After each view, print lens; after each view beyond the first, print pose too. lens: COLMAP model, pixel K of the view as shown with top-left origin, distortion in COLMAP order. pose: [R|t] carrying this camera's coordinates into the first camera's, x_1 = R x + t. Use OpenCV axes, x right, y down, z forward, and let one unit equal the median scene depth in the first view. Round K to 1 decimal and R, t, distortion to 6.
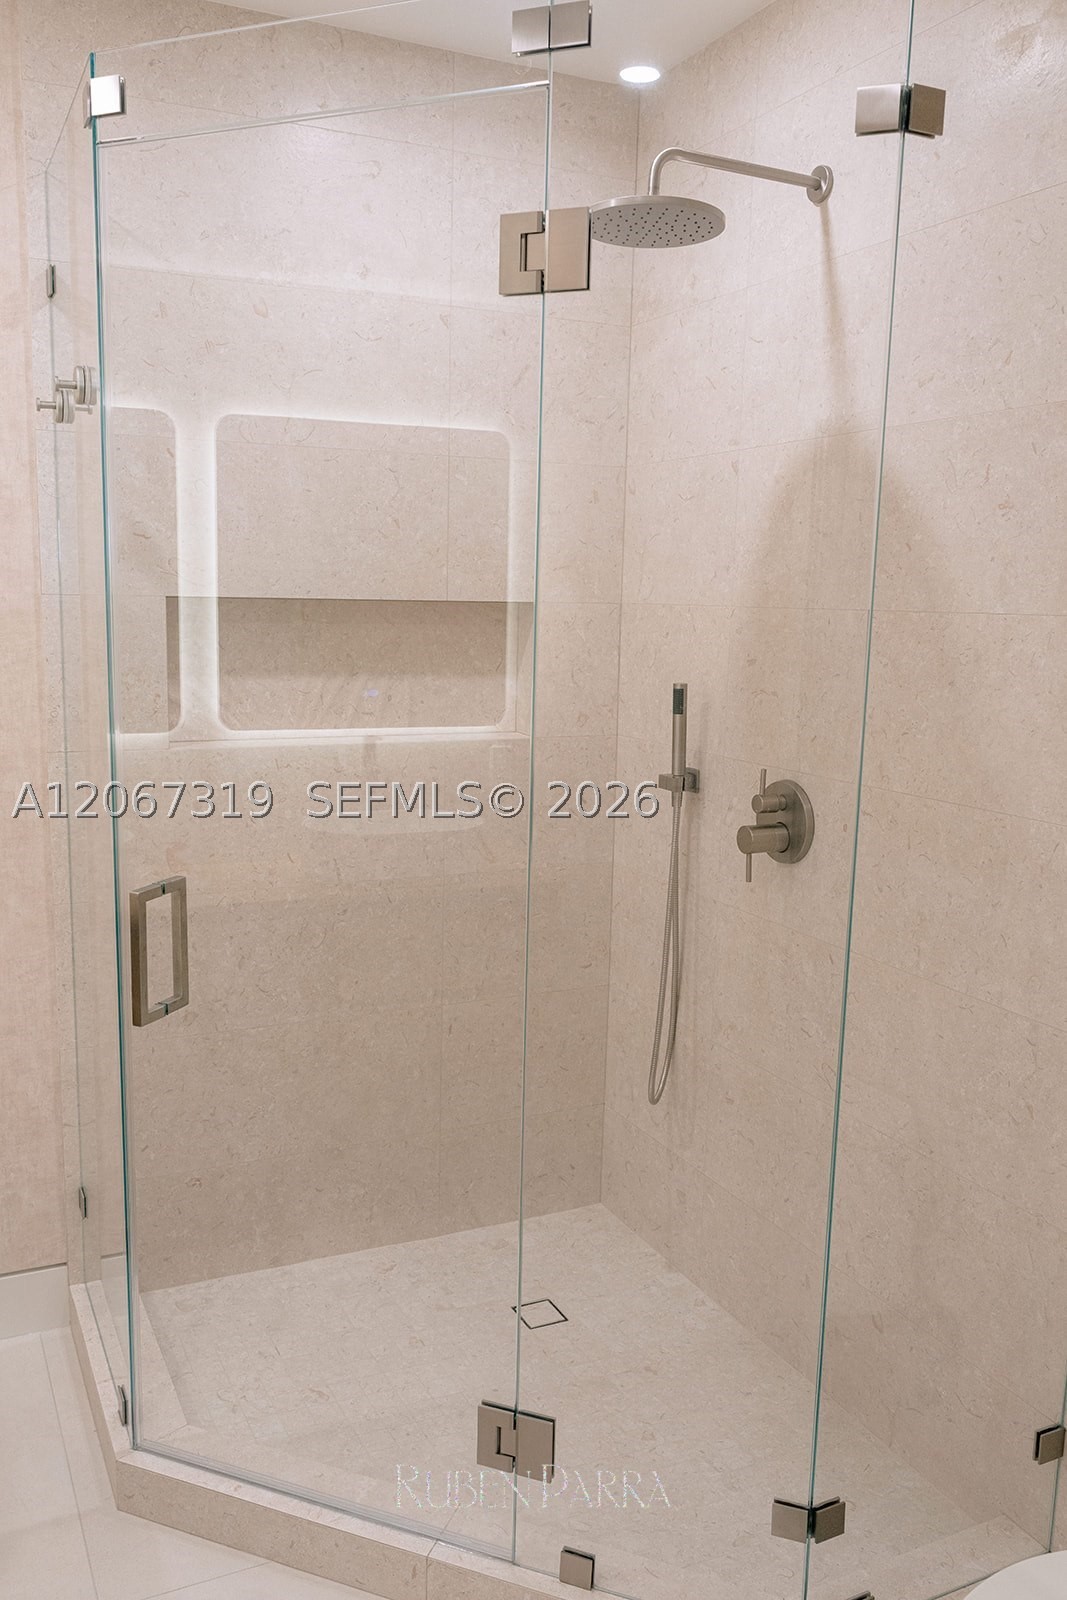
lens RADIAL K [[1319.5, 0, 534.5], [0, 1319.5, 890.9], [0, 0, 1]] dist [-0.006531, 0.001112]
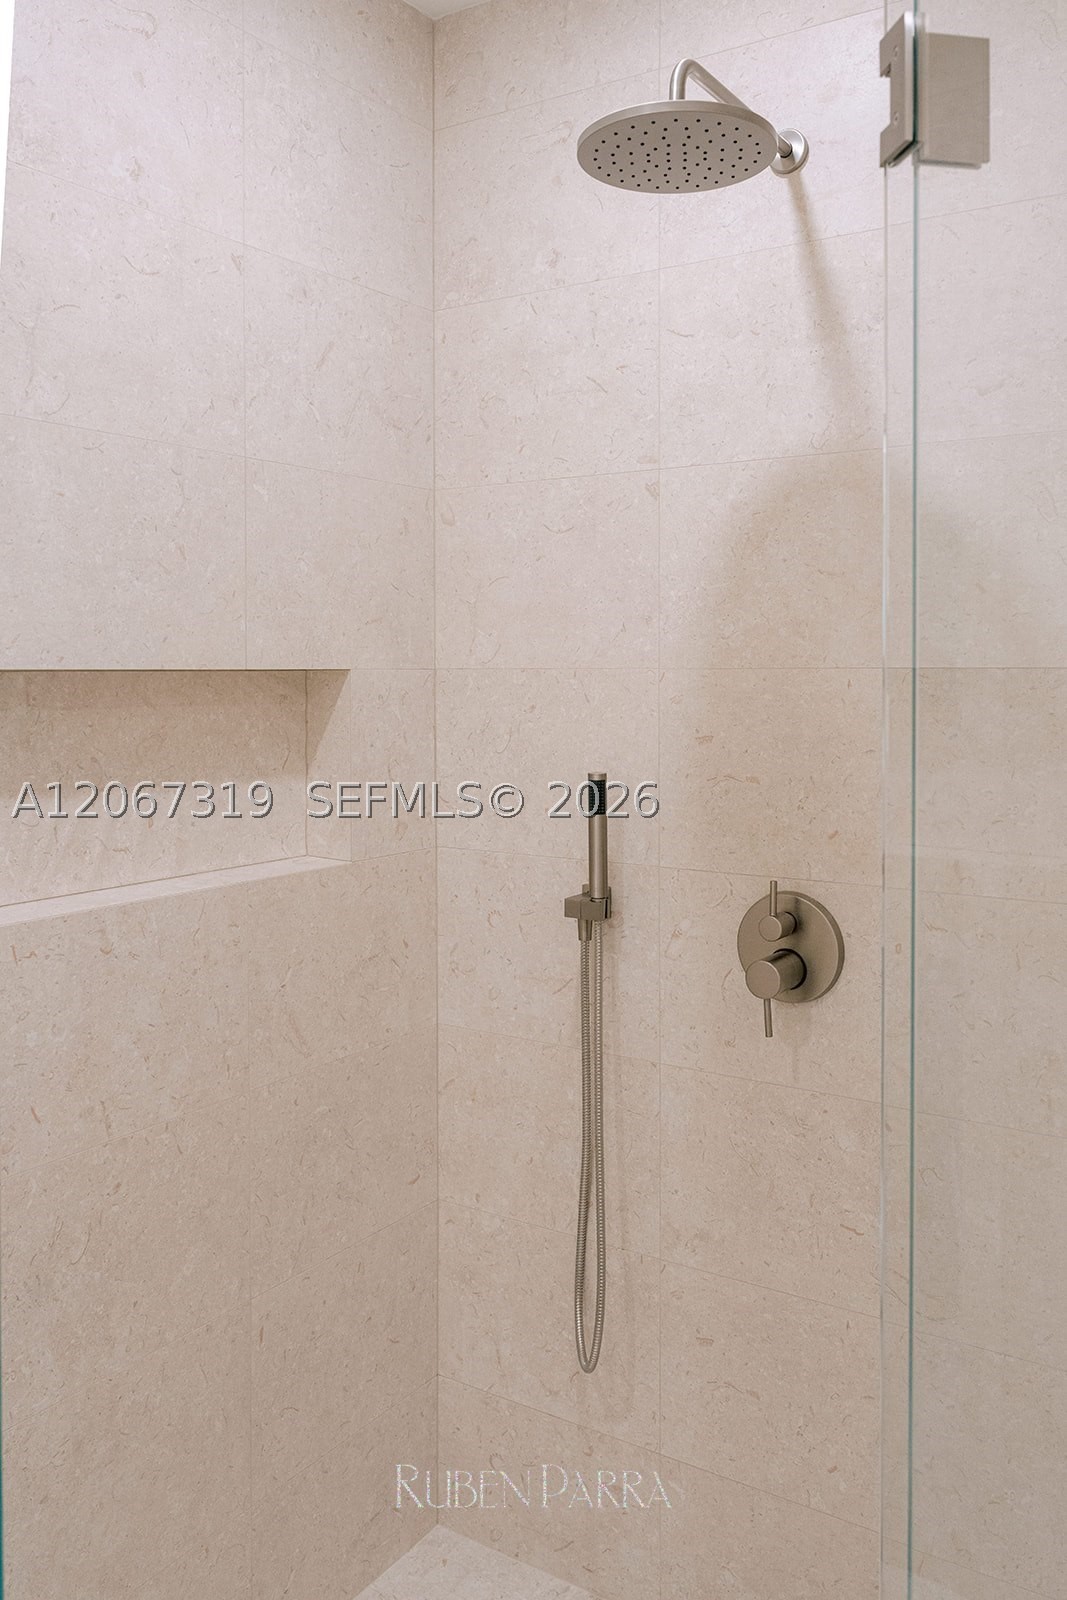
lens RADIAL K [[1325.3, 0, 526.9], [0, 1325.3, 737.3], [0, 0, 1]] dist [-0.005286, 0.000565]
pose [[0.853019, -0.046296, 0.519822, -0.301134], [0.131215, 0.983086, -0.127766, -0.086821], [-0.505114, 0.177195, 0.844666, 0.390239]]
